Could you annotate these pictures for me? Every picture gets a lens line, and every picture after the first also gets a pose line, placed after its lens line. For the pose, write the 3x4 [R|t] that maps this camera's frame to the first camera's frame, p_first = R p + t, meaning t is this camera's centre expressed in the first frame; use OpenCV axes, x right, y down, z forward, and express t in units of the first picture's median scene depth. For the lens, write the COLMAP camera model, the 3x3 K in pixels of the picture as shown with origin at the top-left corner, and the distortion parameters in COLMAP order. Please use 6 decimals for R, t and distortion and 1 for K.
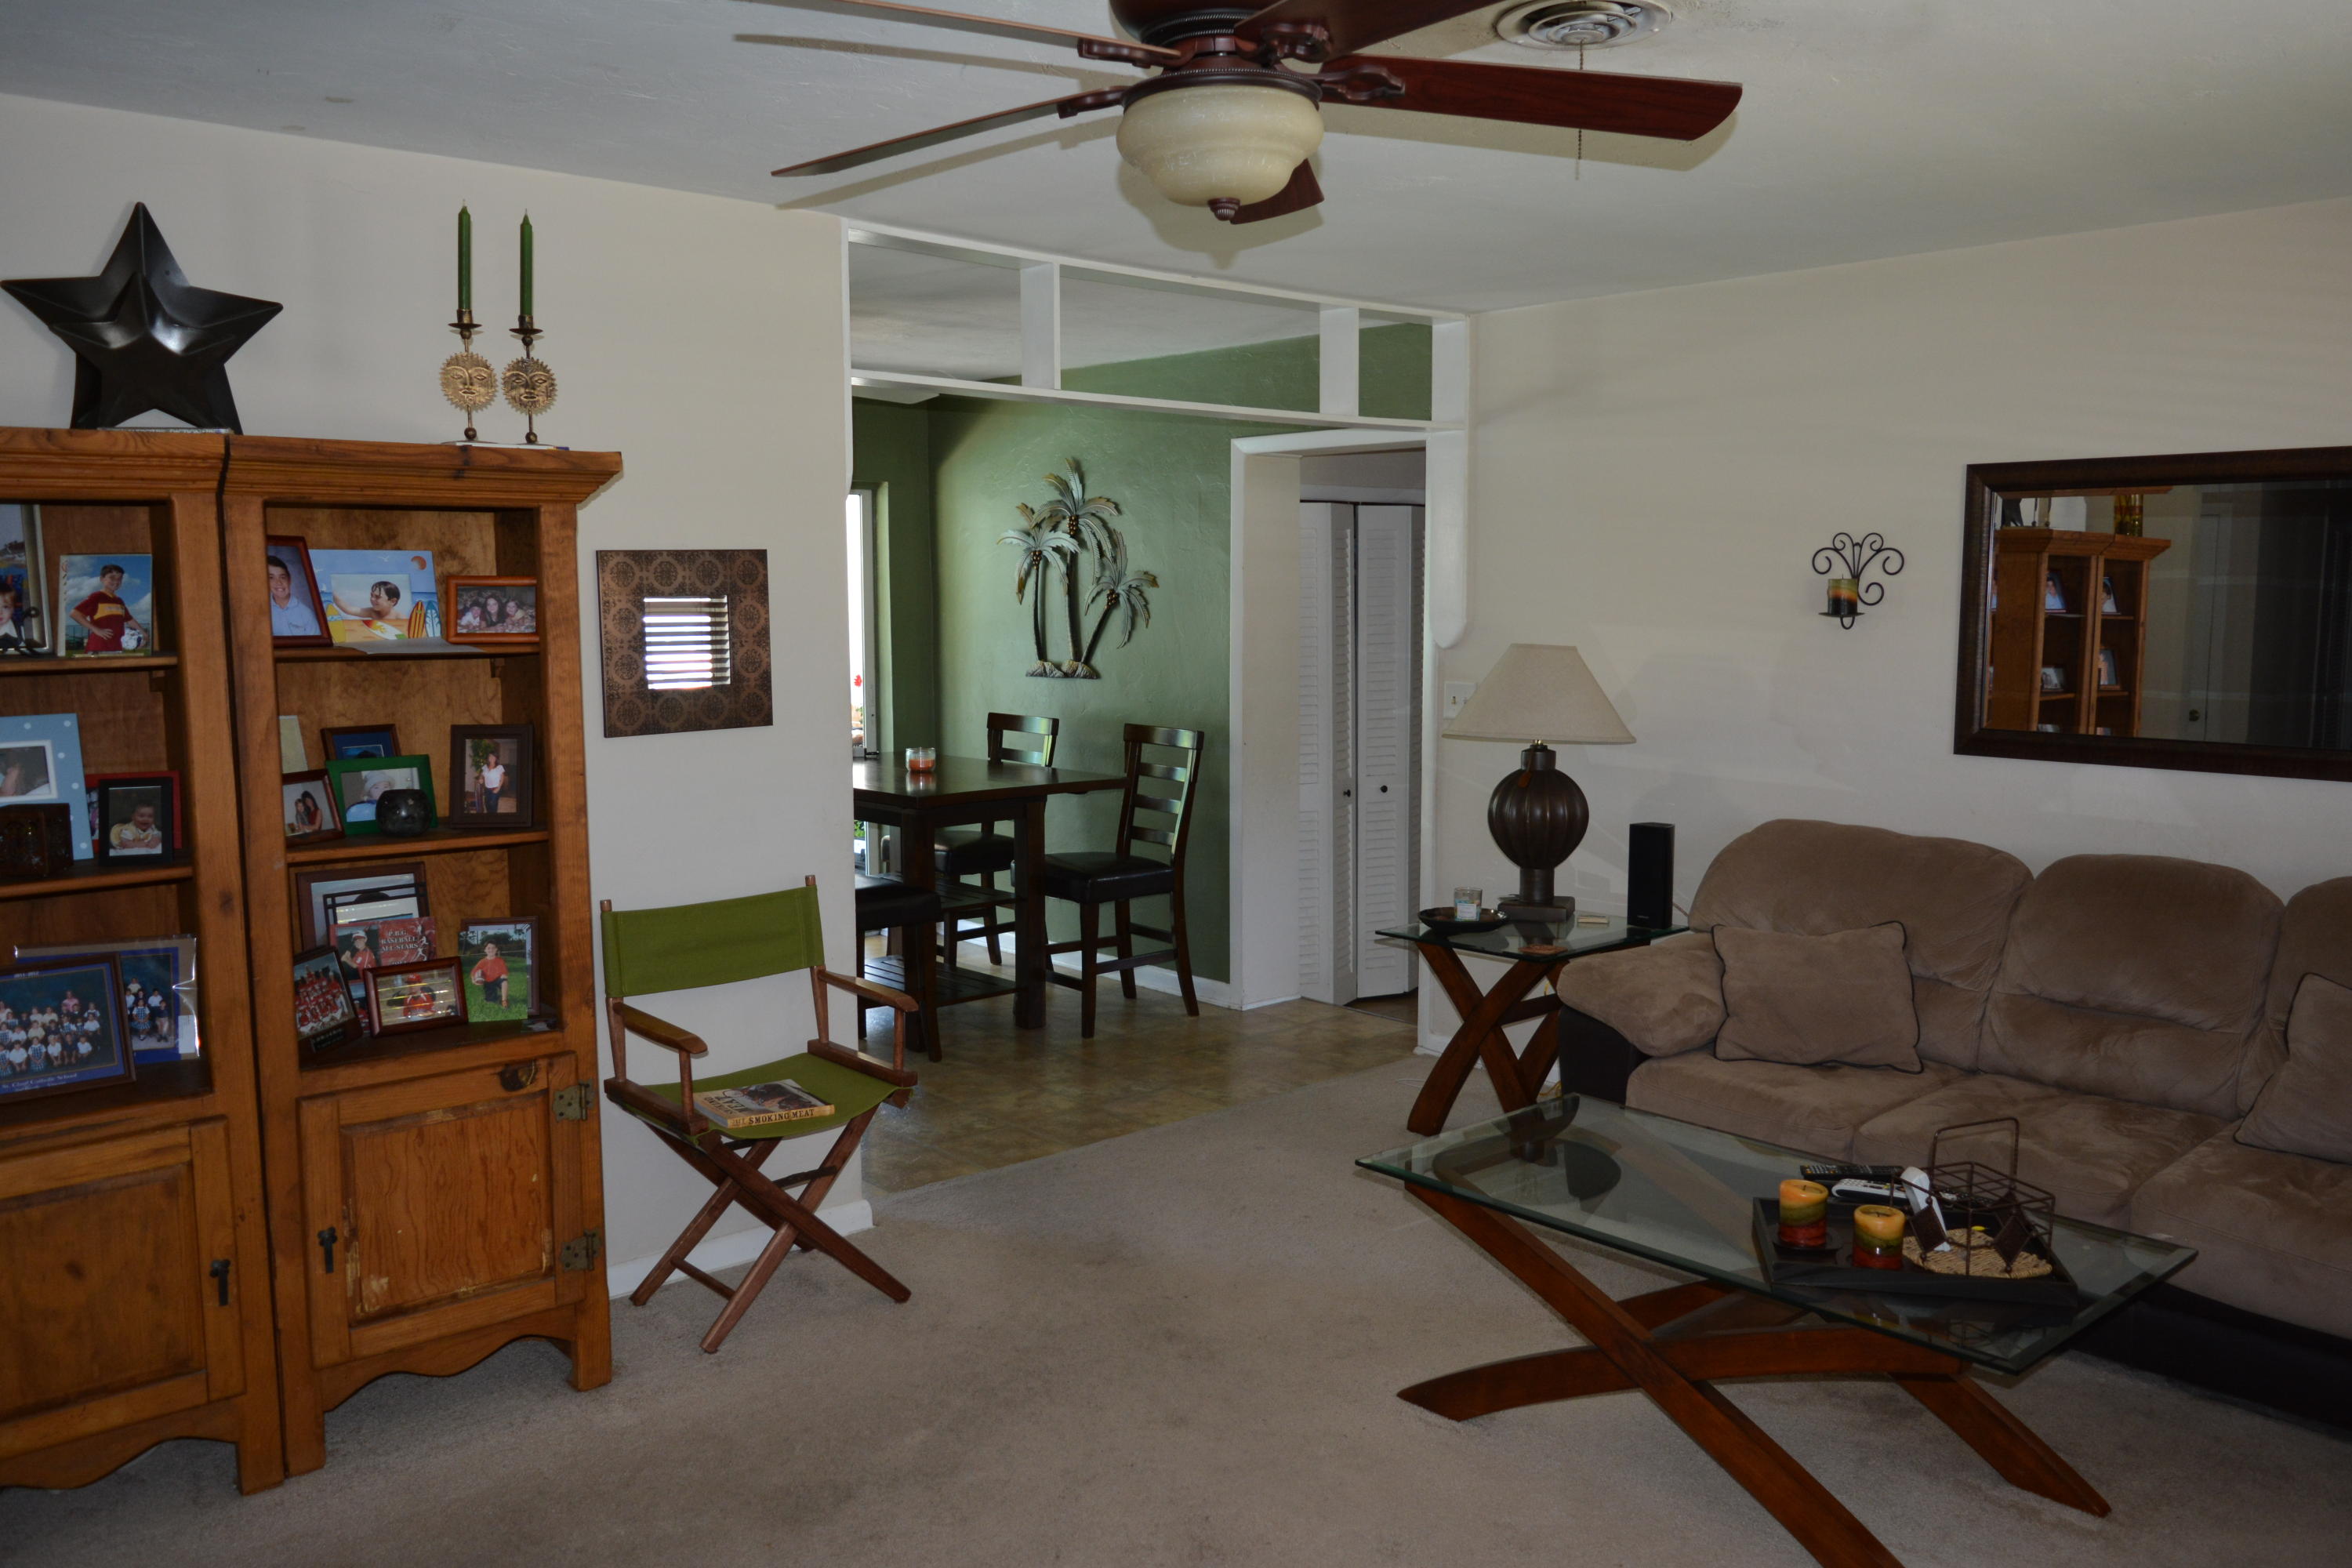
lens RADIAL K [[1824.4, 0, 1173.4], [0, 1824.4, 780.2], [0, 0, 1]] dist [-0.012878, 0.006922]
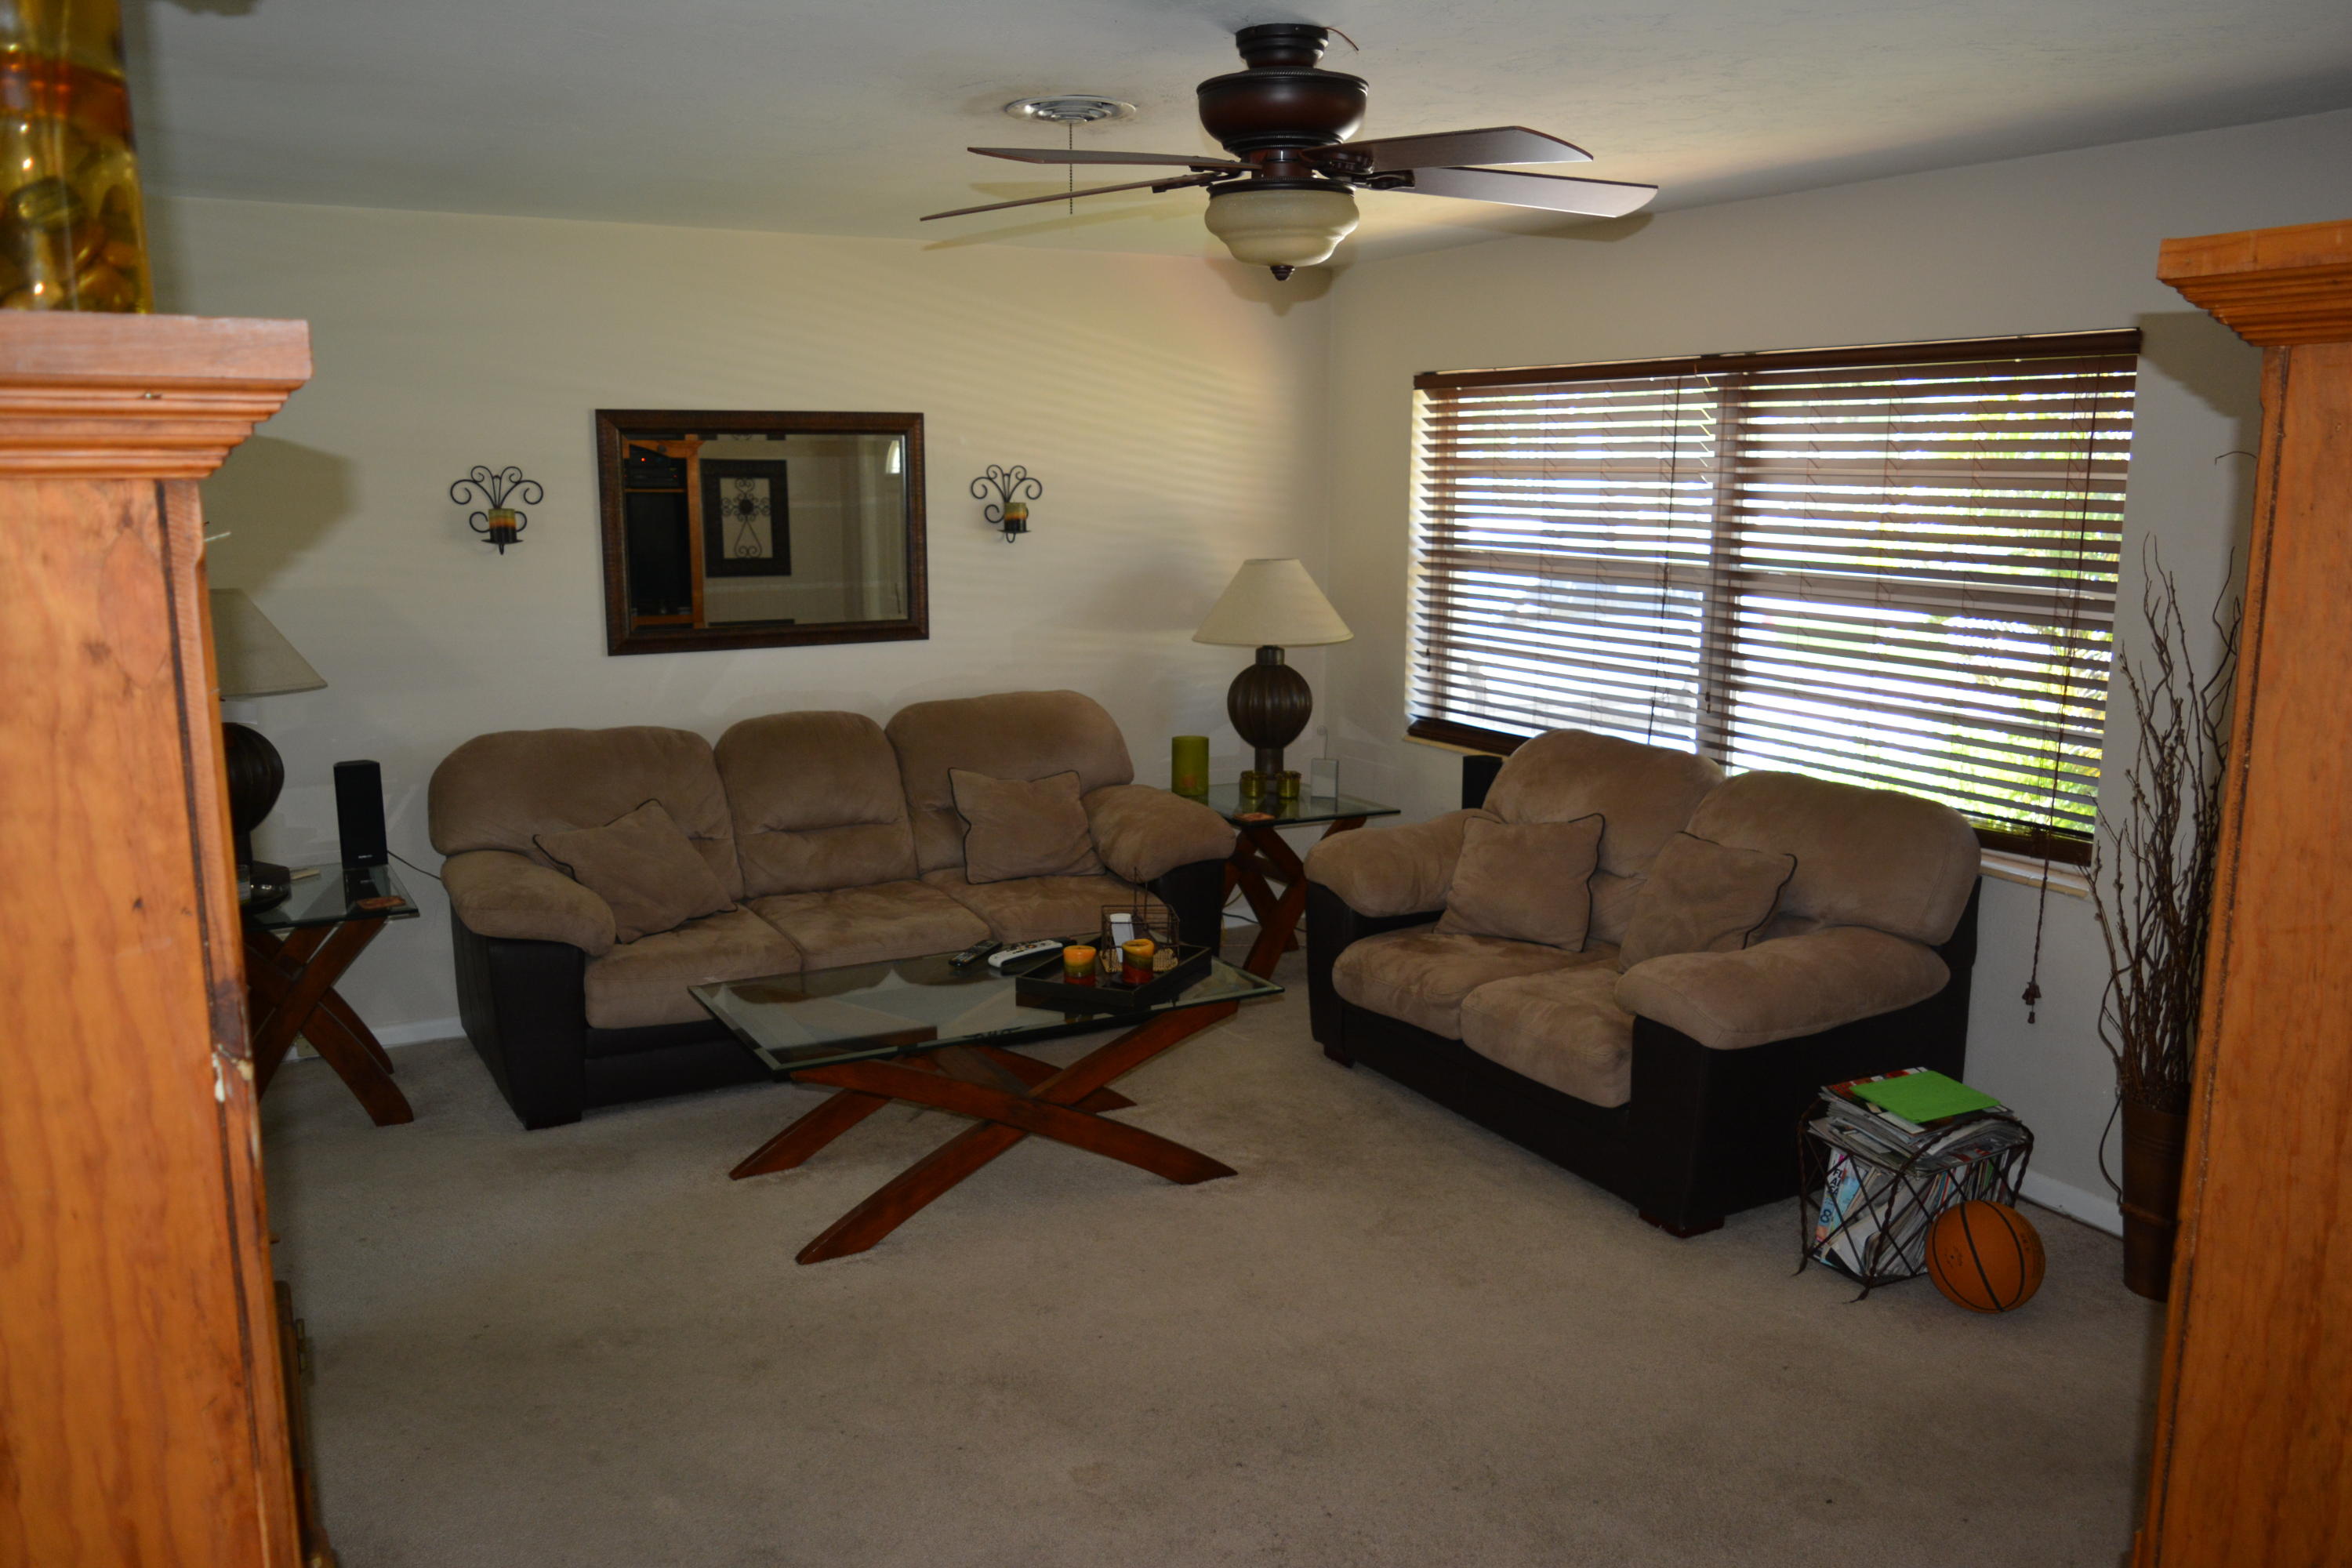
lens RADIAL K [[1824.4, 0, 1173.2], [0, 1824.4, 789.9], [0, 0, 1]] dist [-0.012878, 0.006922]
pose [[0.227733, -0.171457, 0.958509, -0.644656], [0.102634, 0.983118, 0.151474, -0.072030], [-0.968299, 0.063880, 0.241486, 0.372874]]
